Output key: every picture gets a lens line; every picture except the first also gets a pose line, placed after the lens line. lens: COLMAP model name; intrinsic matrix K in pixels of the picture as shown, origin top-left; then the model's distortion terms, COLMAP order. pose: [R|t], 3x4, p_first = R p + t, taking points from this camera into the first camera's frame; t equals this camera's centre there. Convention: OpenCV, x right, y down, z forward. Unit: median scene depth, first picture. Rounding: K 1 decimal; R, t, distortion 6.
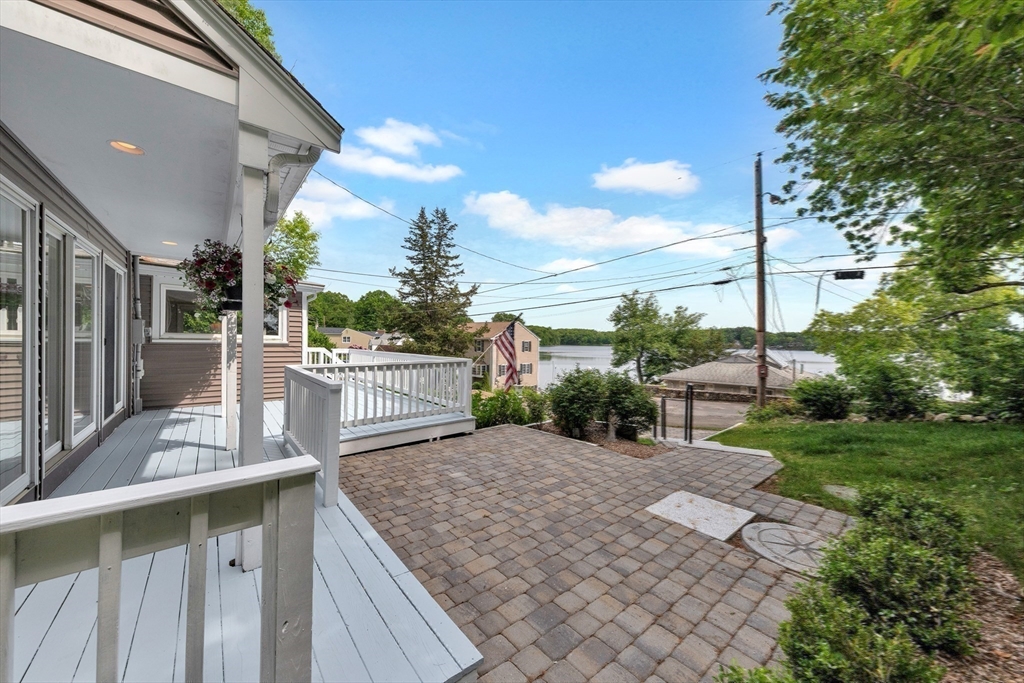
lens RADIAL K [[365.5, 0, 504.4], [0, 365.5, 343.5], [0, 0, 1]] dist [0.001029, 0.000034]
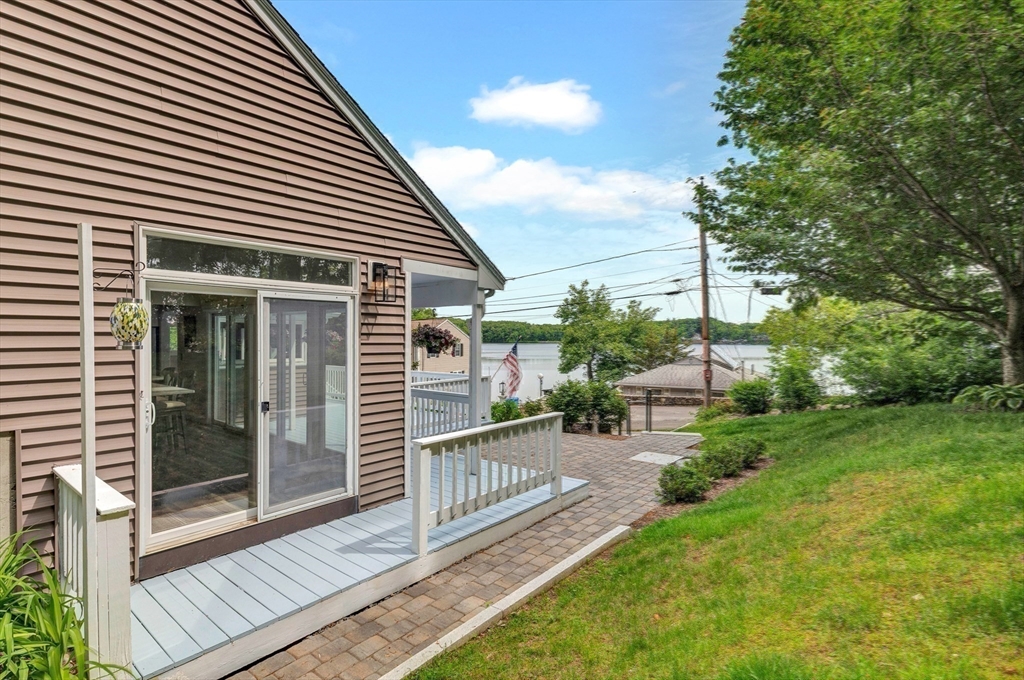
lens RADIAL K [[494.7, 0, 512.0], [0, 494.7, 340.0], [0, 0, 1]] dist [0.000031, 0.000147]
pose [[0.978323, -0.016689, 0.206412, -0.125698], [0.017503, 0.999845, -0.002118, -0.026023], [-0.206345, 0.005685, 0.978463, -0.238791]]
